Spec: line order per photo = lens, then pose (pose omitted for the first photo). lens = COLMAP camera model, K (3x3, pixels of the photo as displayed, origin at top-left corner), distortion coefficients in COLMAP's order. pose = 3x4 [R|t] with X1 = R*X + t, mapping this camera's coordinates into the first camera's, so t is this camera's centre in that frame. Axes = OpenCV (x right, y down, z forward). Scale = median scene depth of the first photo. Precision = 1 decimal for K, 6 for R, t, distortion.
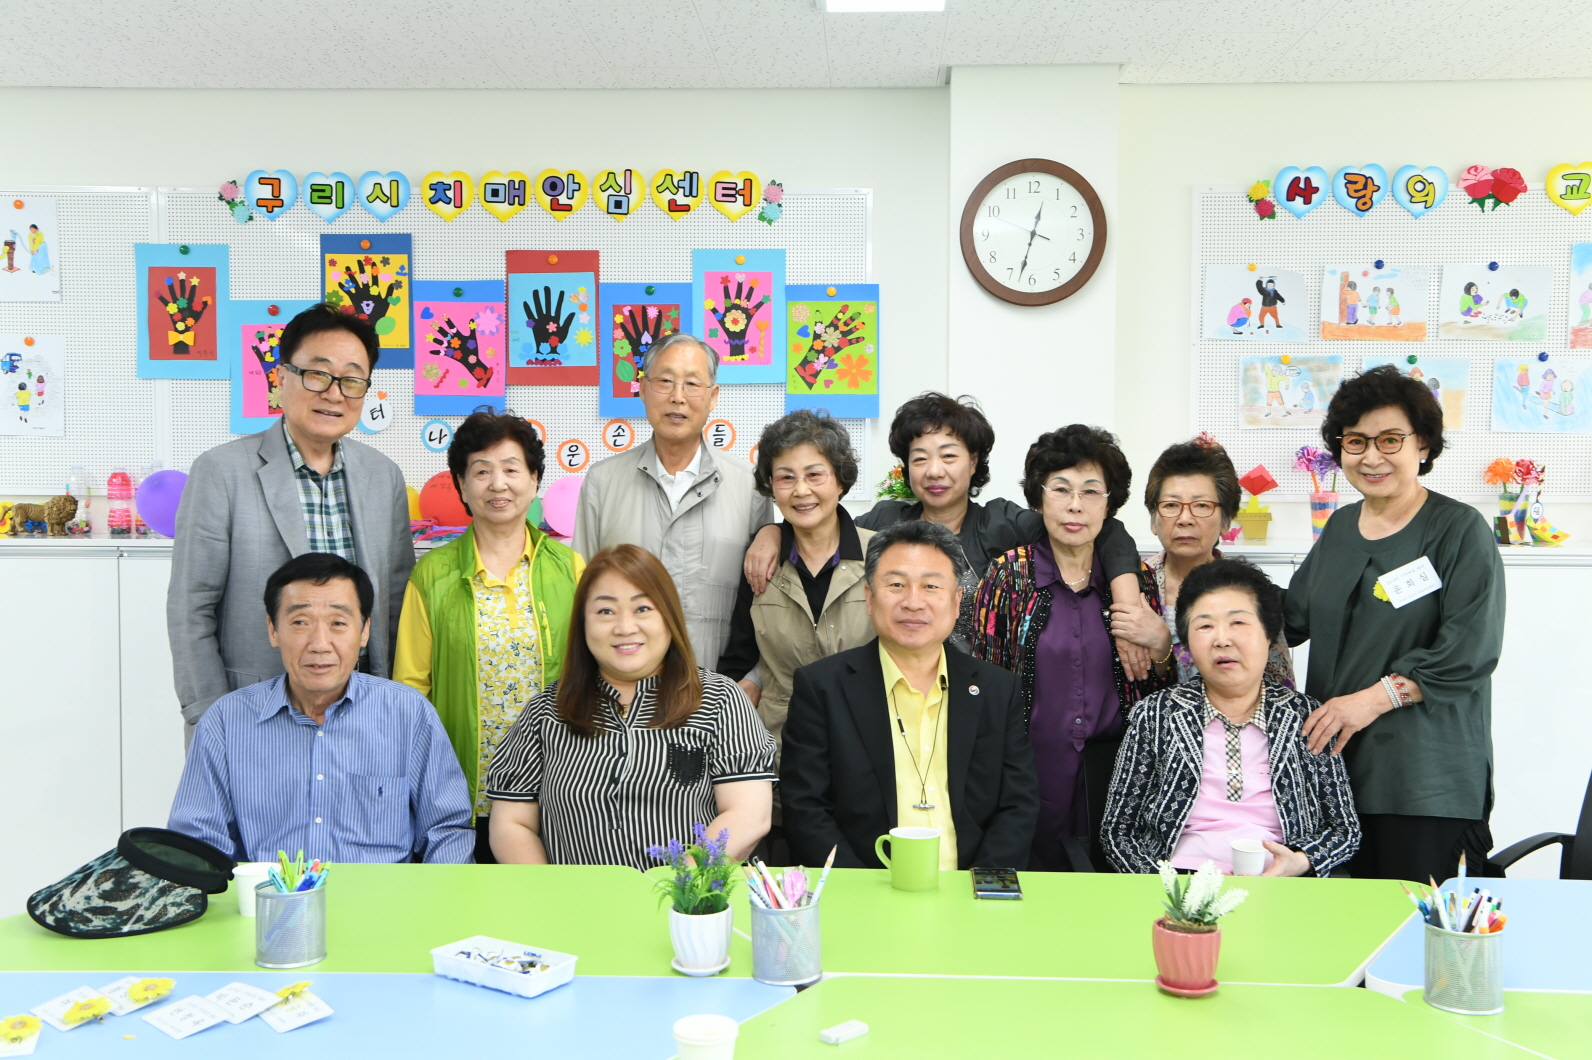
lens RADIAL K [[1647.8, 0, 802.4], [0, 1647.8, 526.8], [0, 0, 1]] dist [0.046752, 0.000000]
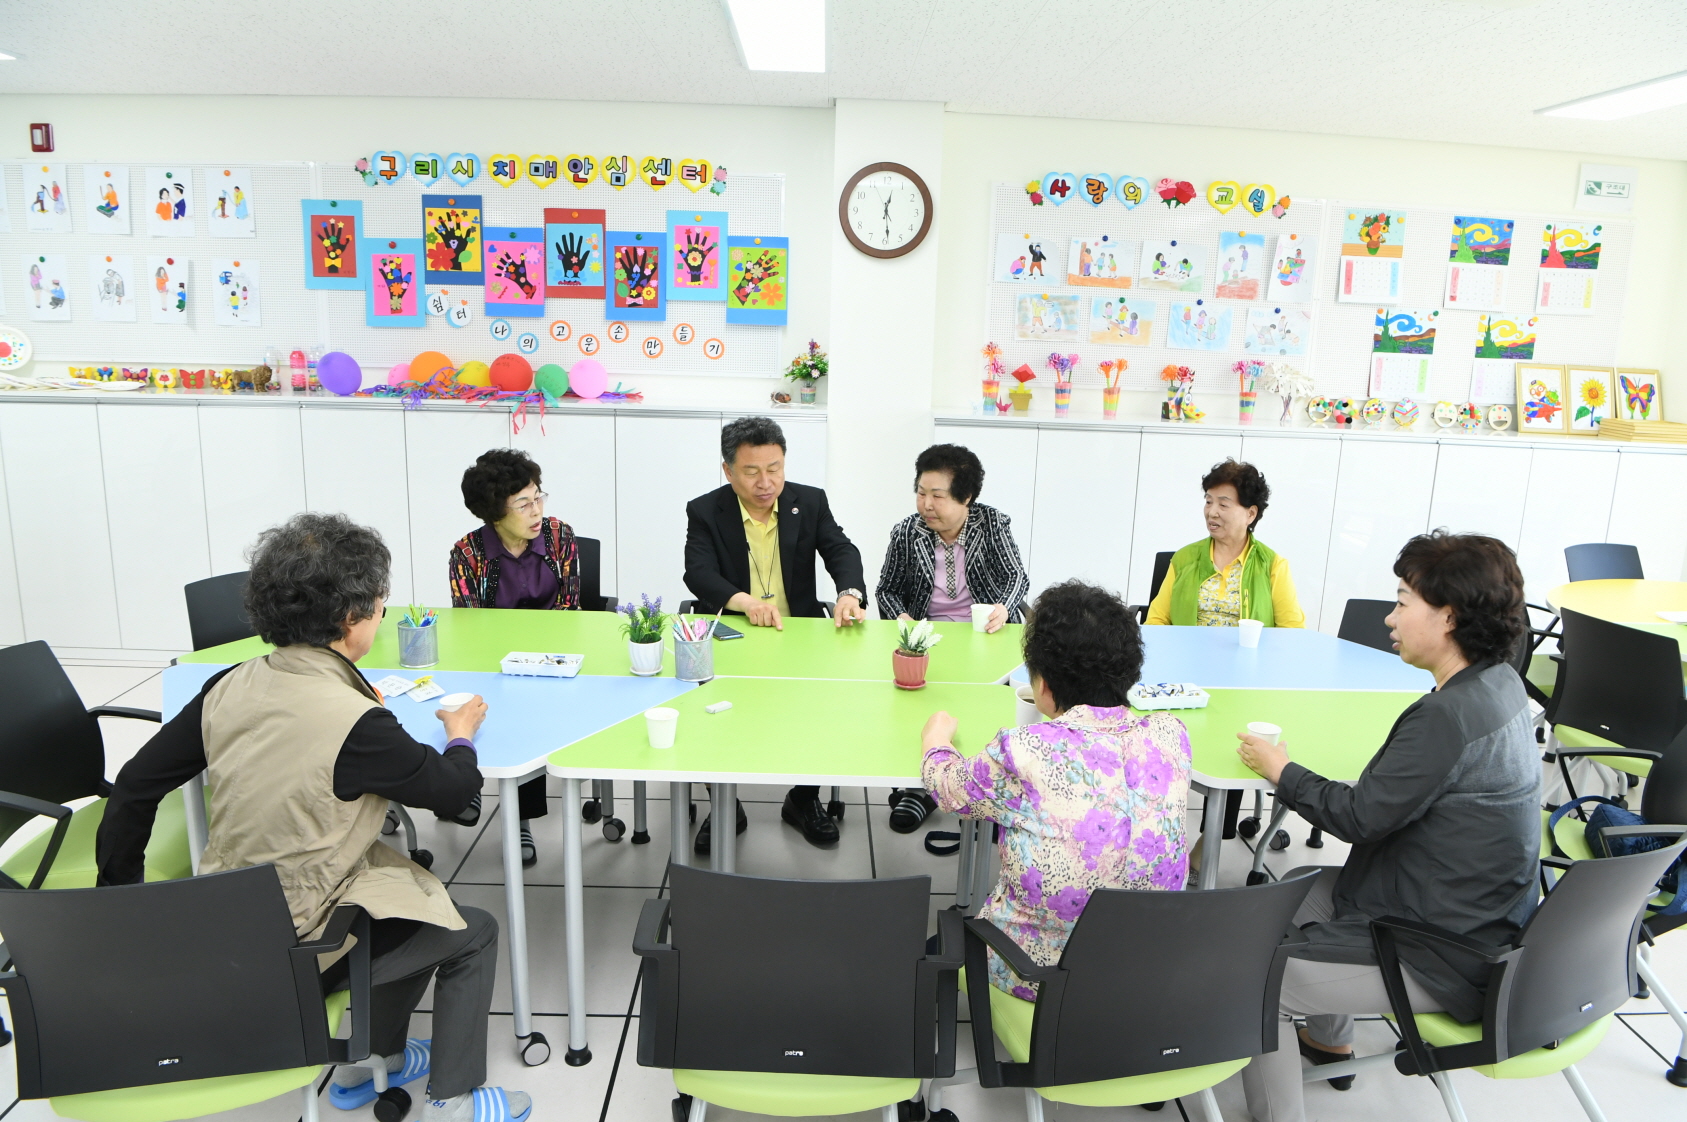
lens RADIAL K [[1153.4, 0, 848.1], [0, 1153.4, 570.2], [0, 0, 1]] dist [-0.070408, 0.007330]
pose [[0.997462, 0.016156, 0.069340, 0.033230], [-0.028422, 0.983302, 0.179746, -0.036310], [-0.065279, -0.181261, 0.981266, -0.111076]]
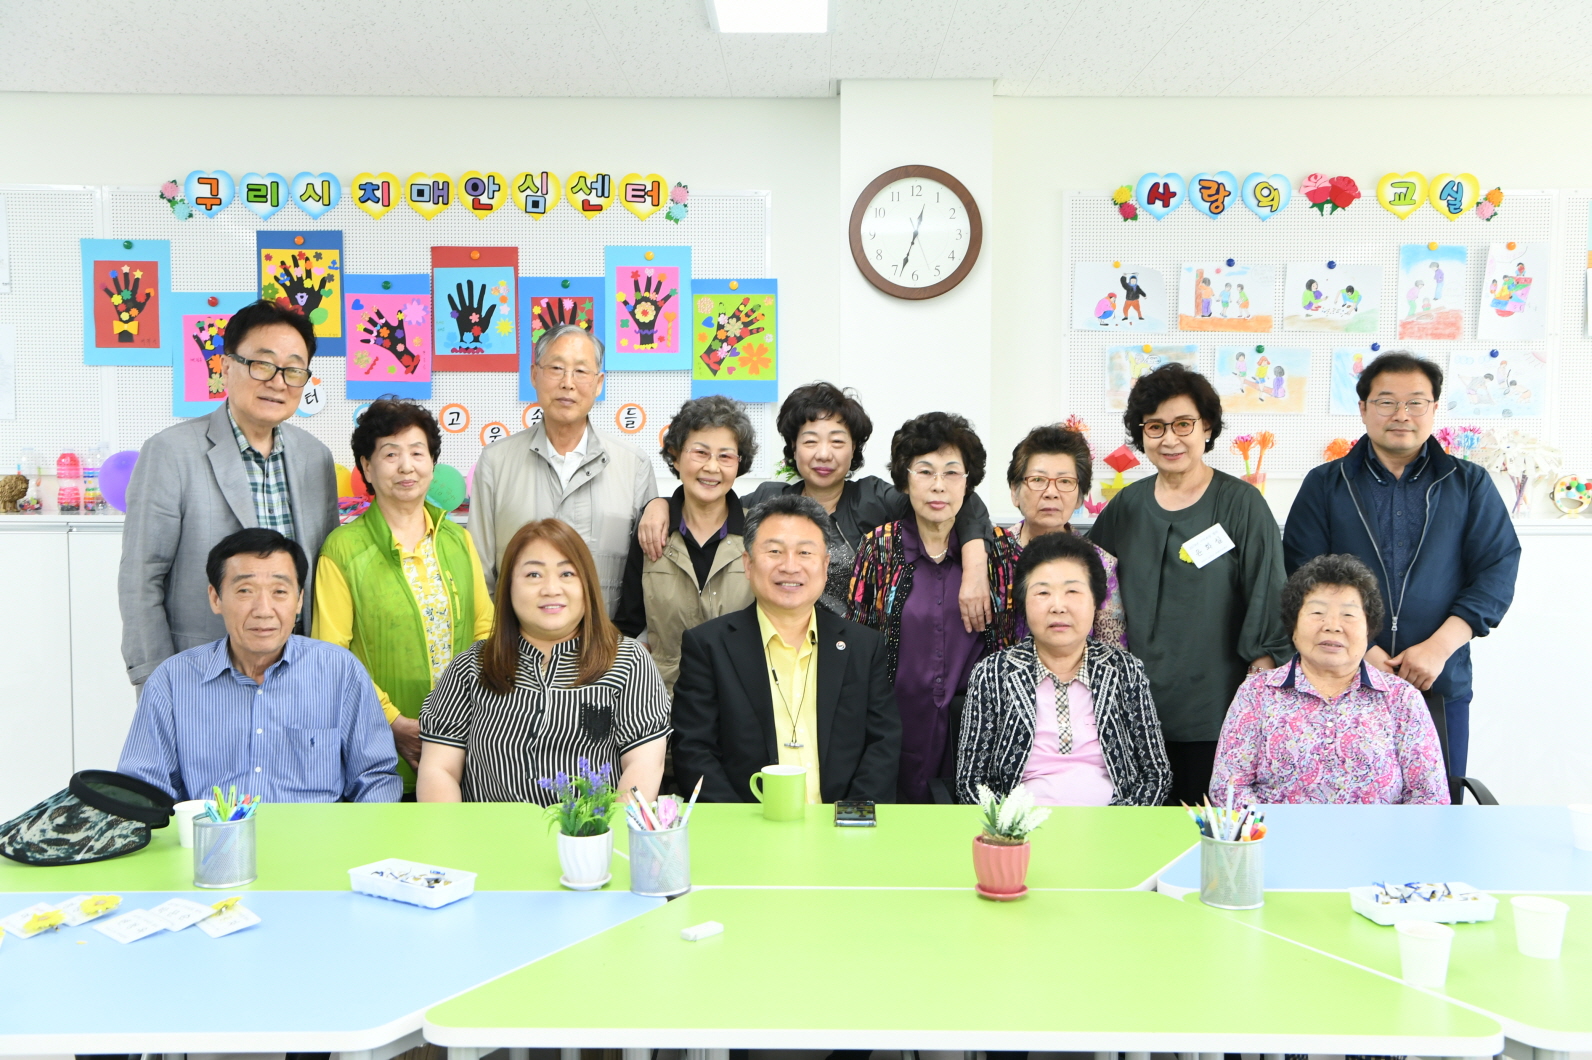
lens RADIAL K [[1592.1, 0, 803.2], [0, 1592.1, 532.2], [0, 0, 1]] dist [0.037000, 0.000000]
pose [[0.999274, -0.003562, 0.037938, 0.023293], [0.002893, 0.999840, 0.017678, 0.001361], [-0.037995, -0.017556, 0.999124, -0.053980]]
